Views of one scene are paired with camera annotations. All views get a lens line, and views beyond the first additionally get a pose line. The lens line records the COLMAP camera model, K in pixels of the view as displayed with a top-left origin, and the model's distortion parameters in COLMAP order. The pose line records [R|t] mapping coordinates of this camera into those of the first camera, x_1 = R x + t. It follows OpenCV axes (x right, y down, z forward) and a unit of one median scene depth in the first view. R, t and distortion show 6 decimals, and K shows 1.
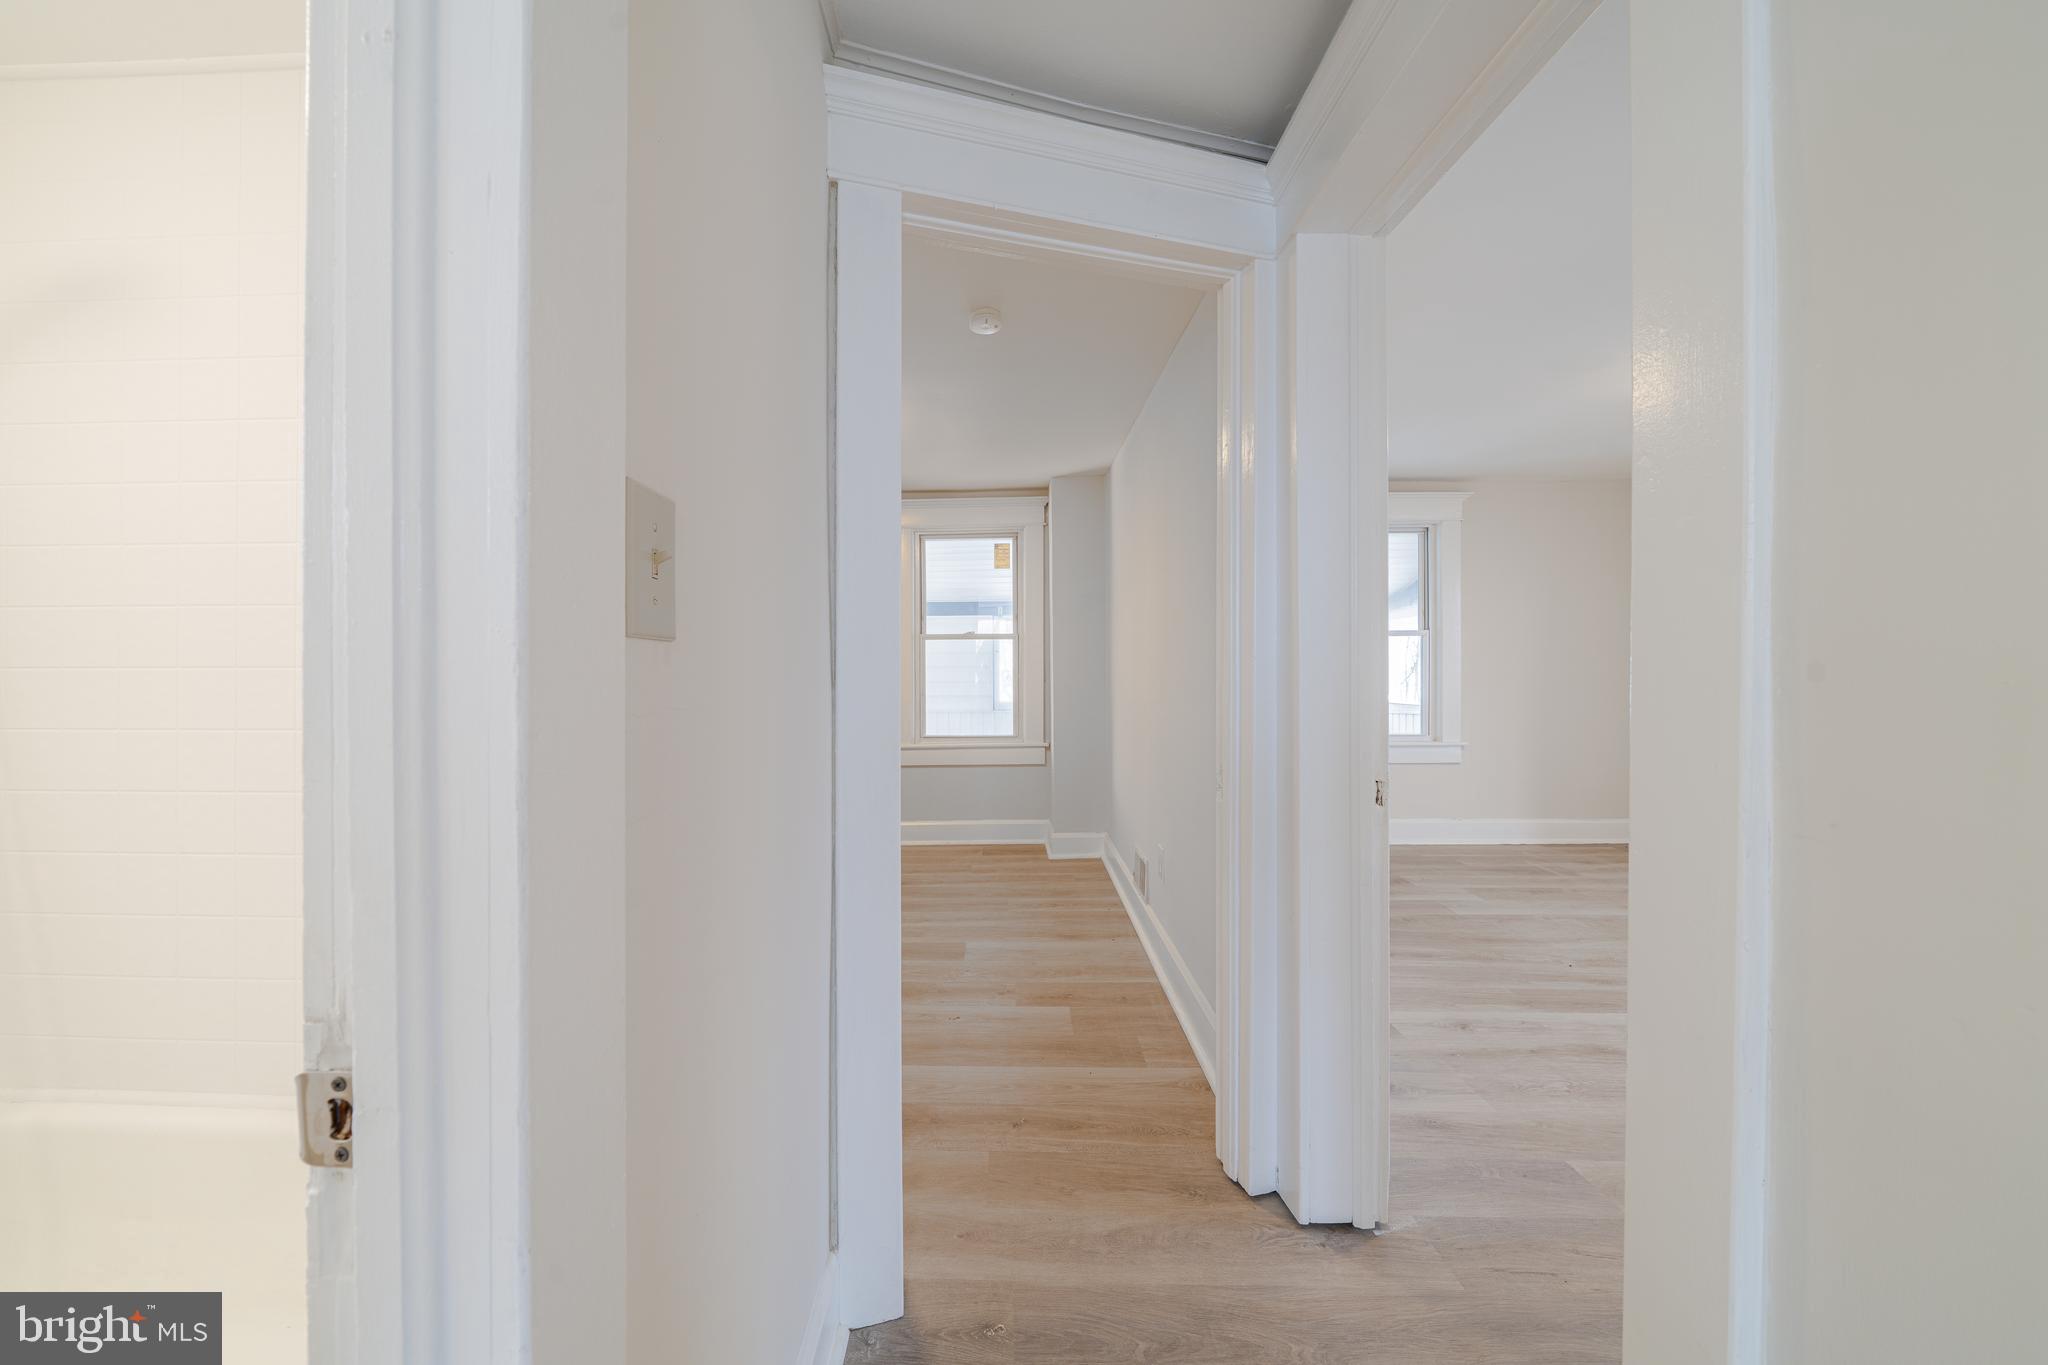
lens RADIAL K [[699.9, 0, 1009.6], [0, 699.9, 672.9], [0, 0, 1]] dist [-0.001021, -0.000117]
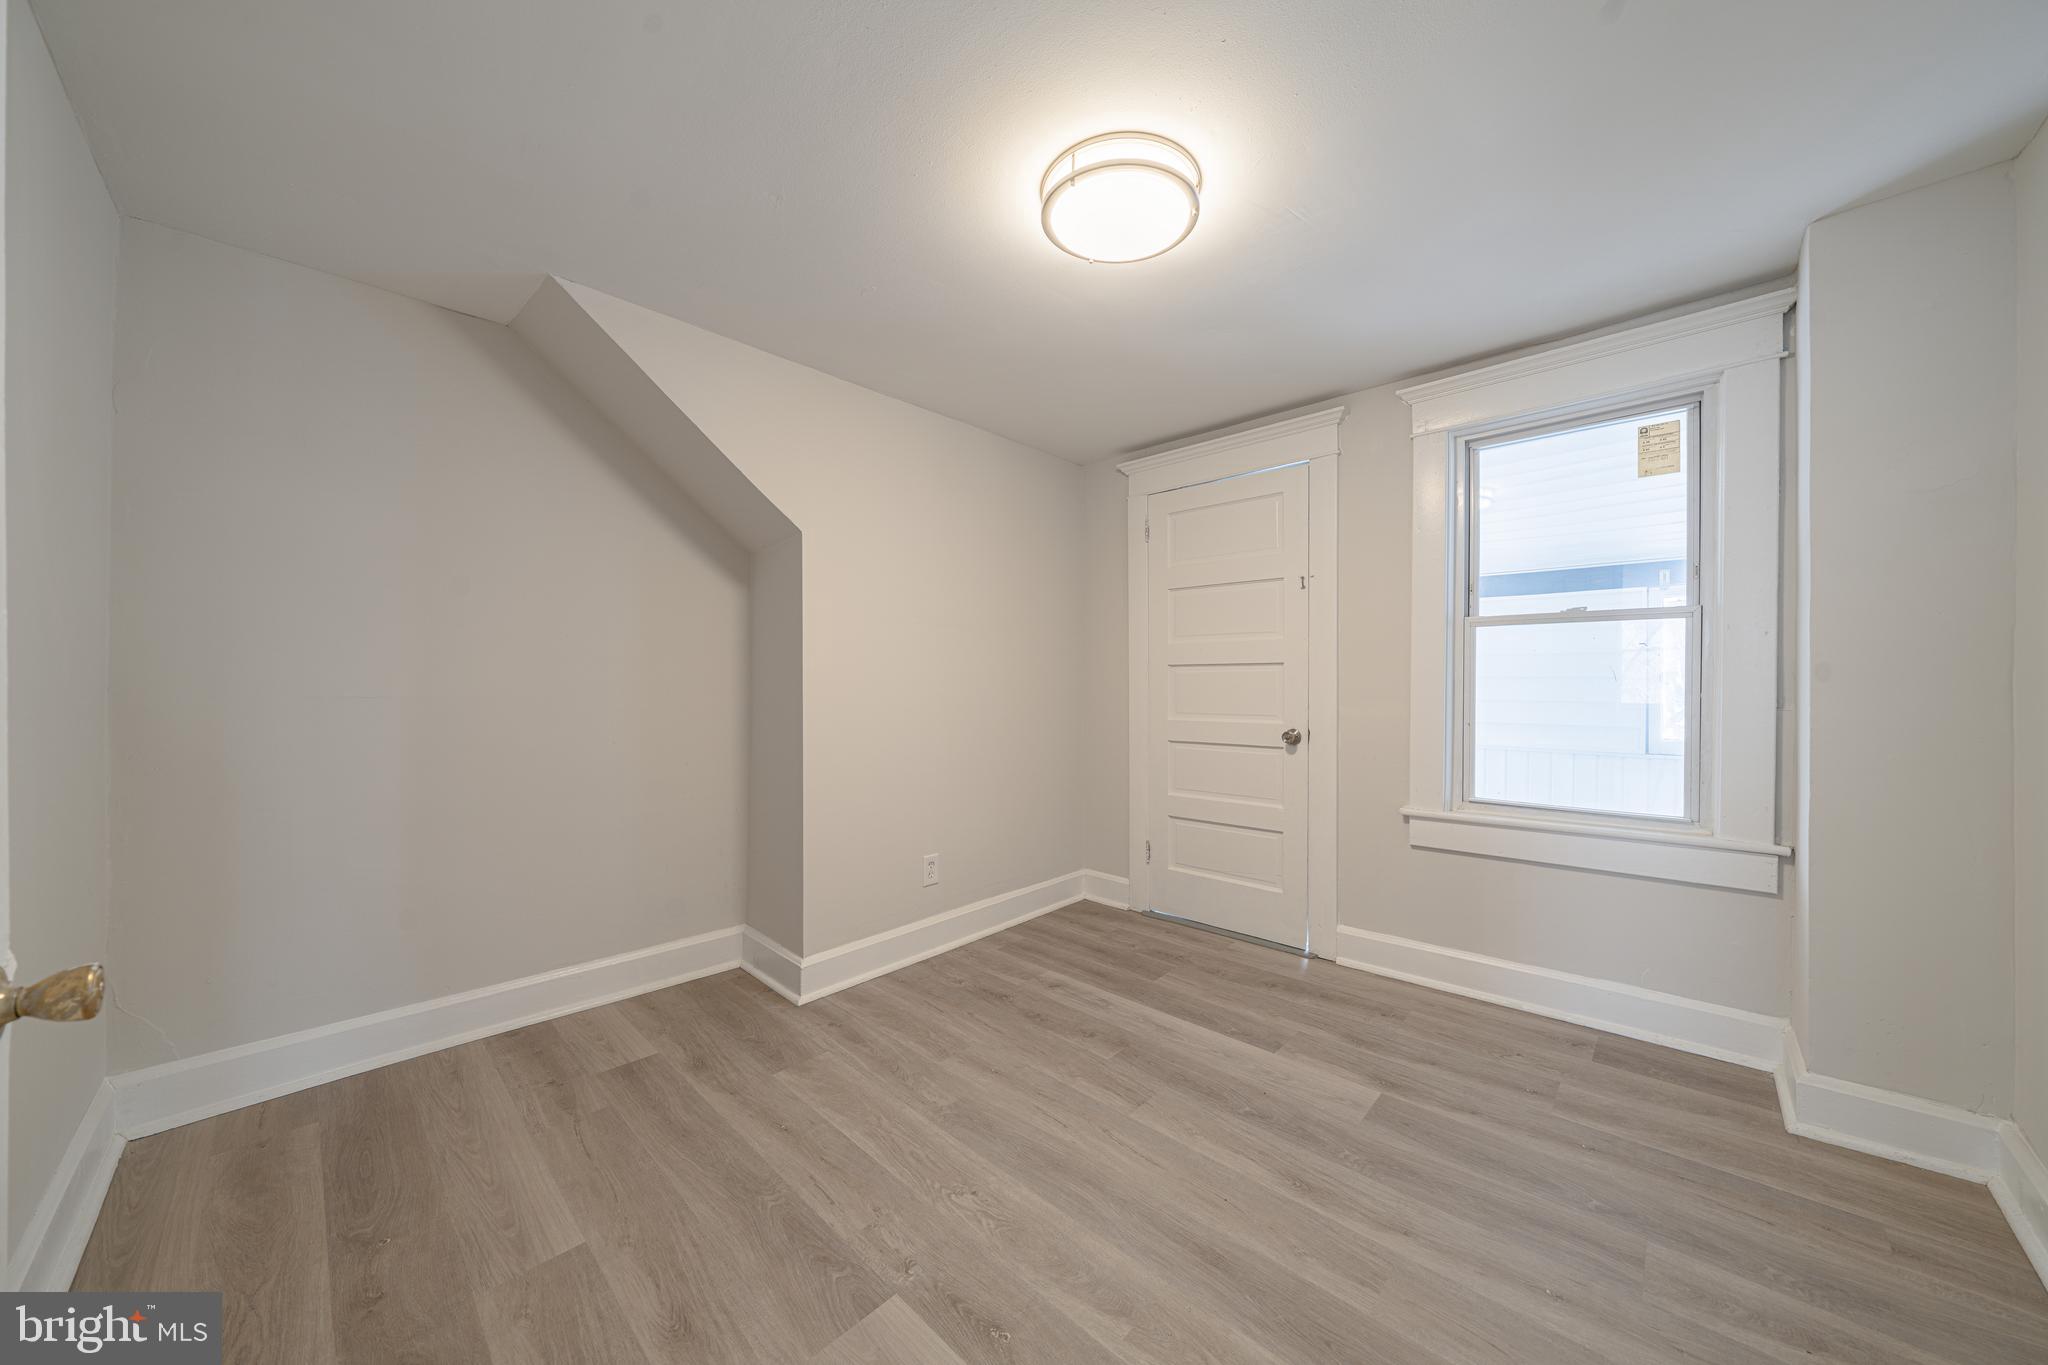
lens RADIAL K [[718.8, 0, 1038.8], [0, 718.8, 686.8], [0, 0, 1]] dist [-0.002093, -0.000357]
pose [[0.734563, 0.010172, -0.678465, 0.013894], [-0.006751, 0.999948, 0.007683, -0.001929], [0.678507, -0.001063, 0.734593, 0.364153]]
